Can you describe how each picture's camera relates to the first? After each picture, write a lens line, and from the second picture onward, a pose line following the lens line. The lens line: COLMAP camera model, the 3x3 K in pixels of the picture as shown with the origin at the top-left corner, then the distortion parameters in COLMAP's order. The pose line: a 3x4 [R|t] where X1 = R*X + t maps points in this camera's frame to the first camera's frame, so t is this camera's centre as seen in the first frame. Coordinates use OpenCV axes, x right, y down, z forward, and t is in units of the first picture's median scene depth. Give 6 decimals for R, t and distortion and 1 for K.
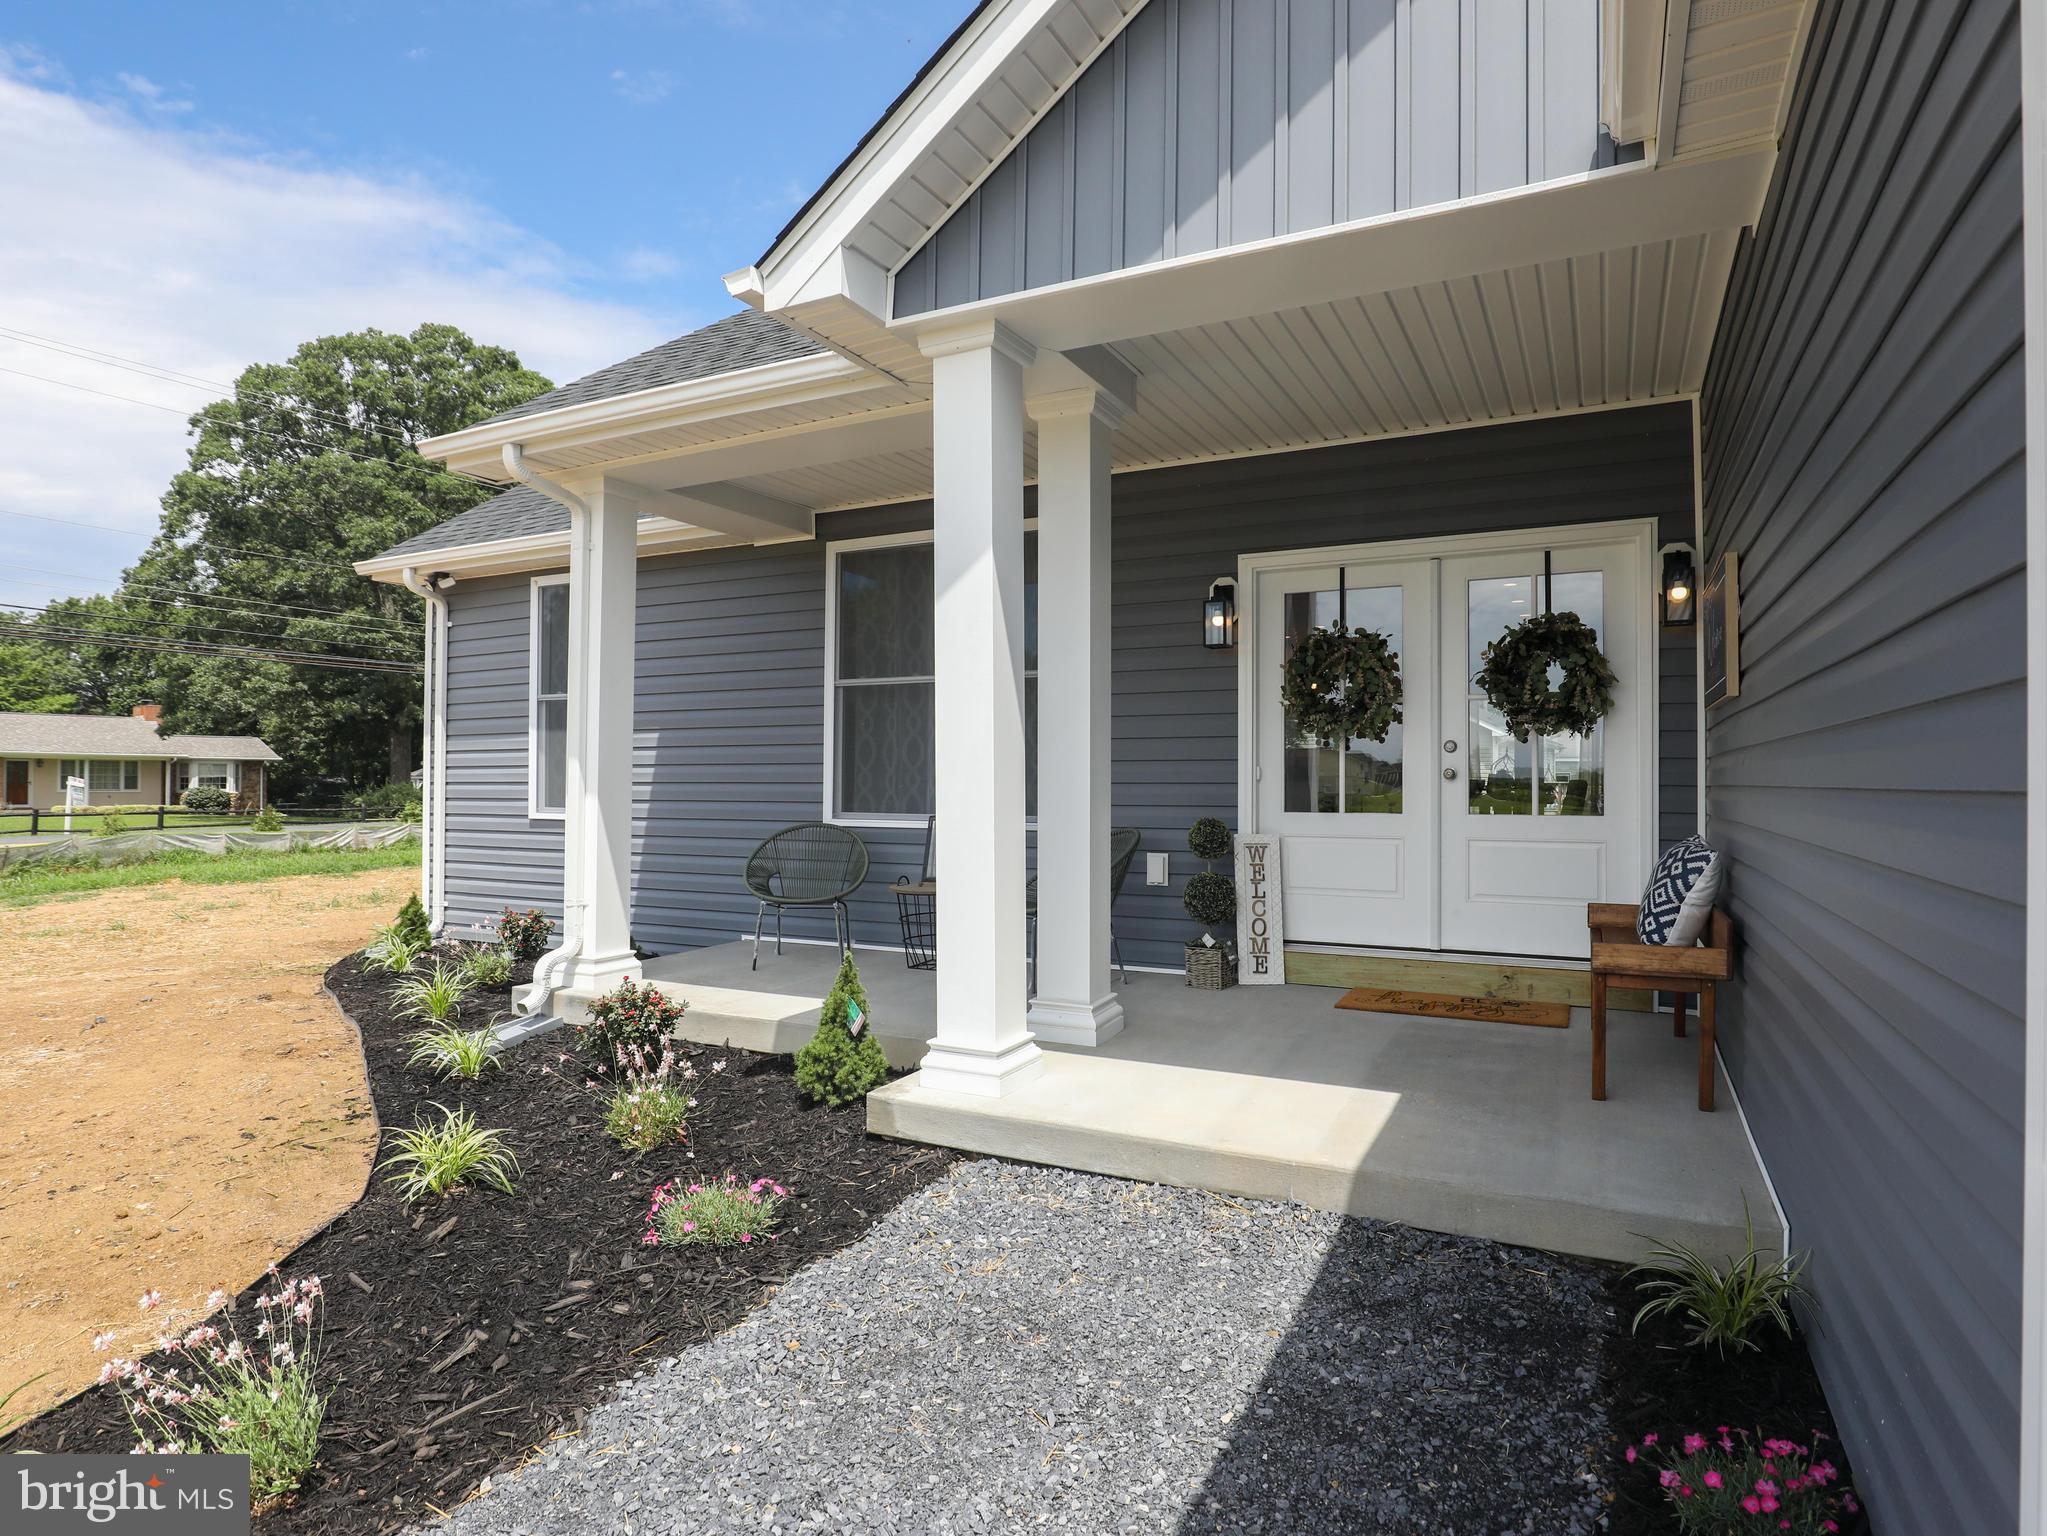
lens RADIAL K [[1182.0, 0, 1027.5], [0, 1182.0, 777.0], [0, 0, 1]] dist [-0.031722, 0.004670]
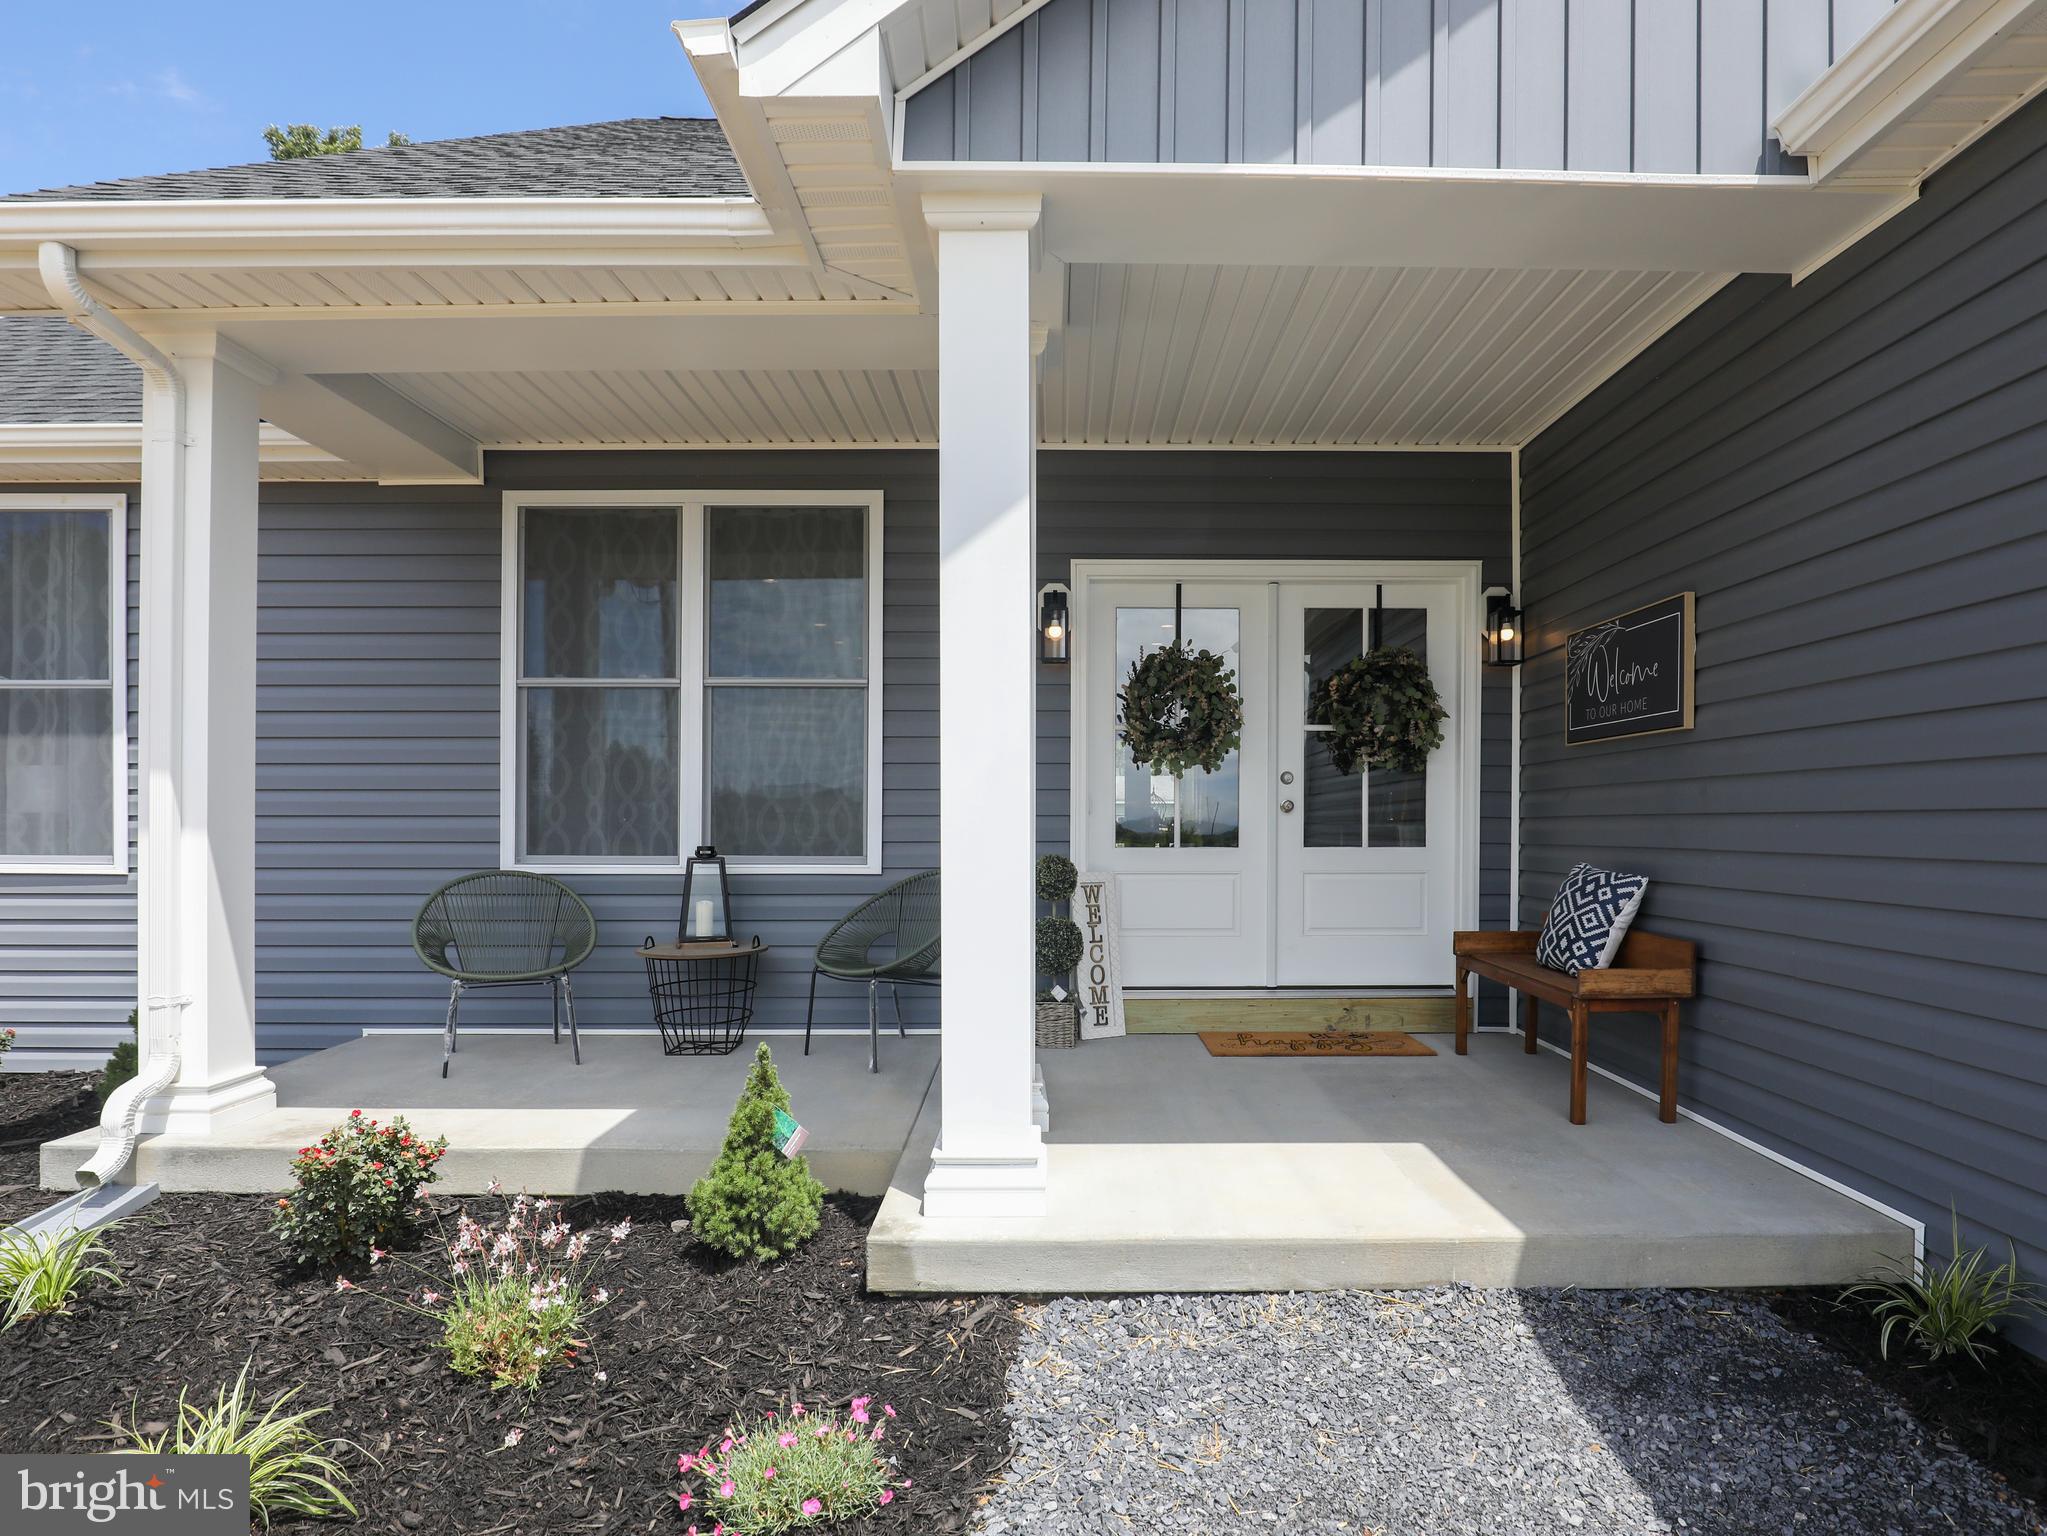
lens RADIAL K [[1182.0, 0, 1090.0], [0, 1182.0, 849.8], [0, 0, 1]] dist [-0.031722, 0.004670]
pose [[0.877659, -0.010890, 0.479161, -0.267316], [-0.001017, 0.999697, 0.024582, 0.010080], [-0.479284, -0.022062, 0.877383, 0.230347]]
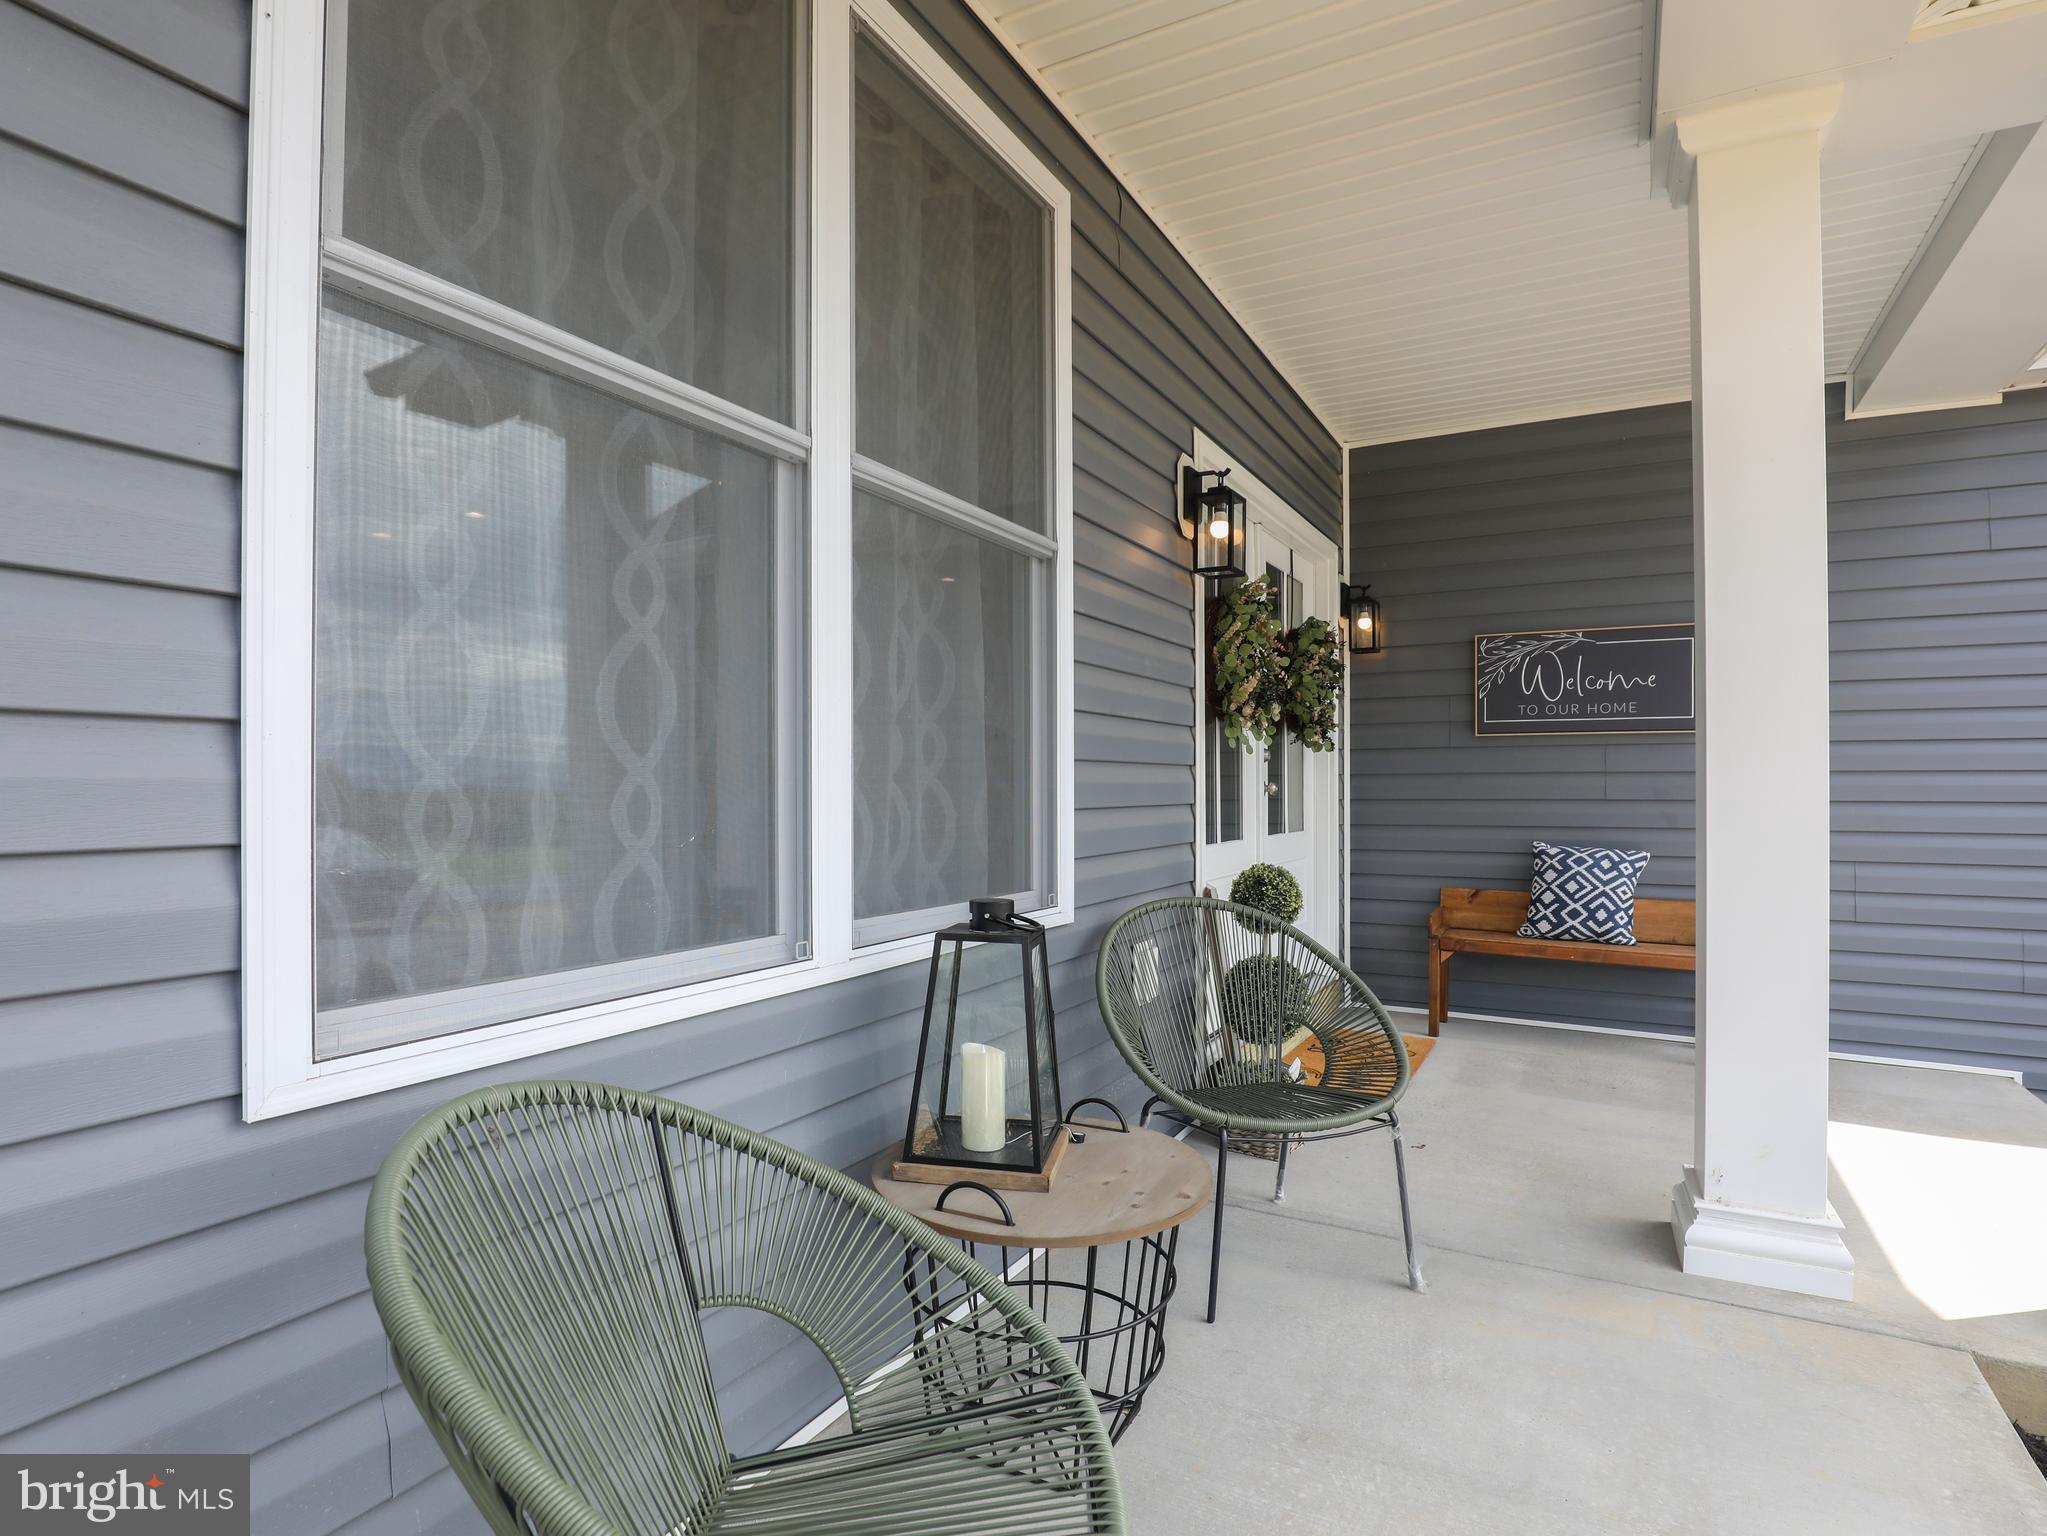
lens RADIAL K [[1072.0, 0, 1018.3], [0, 1072.0, 809.8], [0, 0, 1]] dist [-0.036568, -0.000081]
pose [[0.012014, -0.022669, 0.999671, -0.419899], [-0.002425, 0.999739, 0.022699, -0.005078], [-0.999925, -0.002697, 0.011955, 1.235652]]
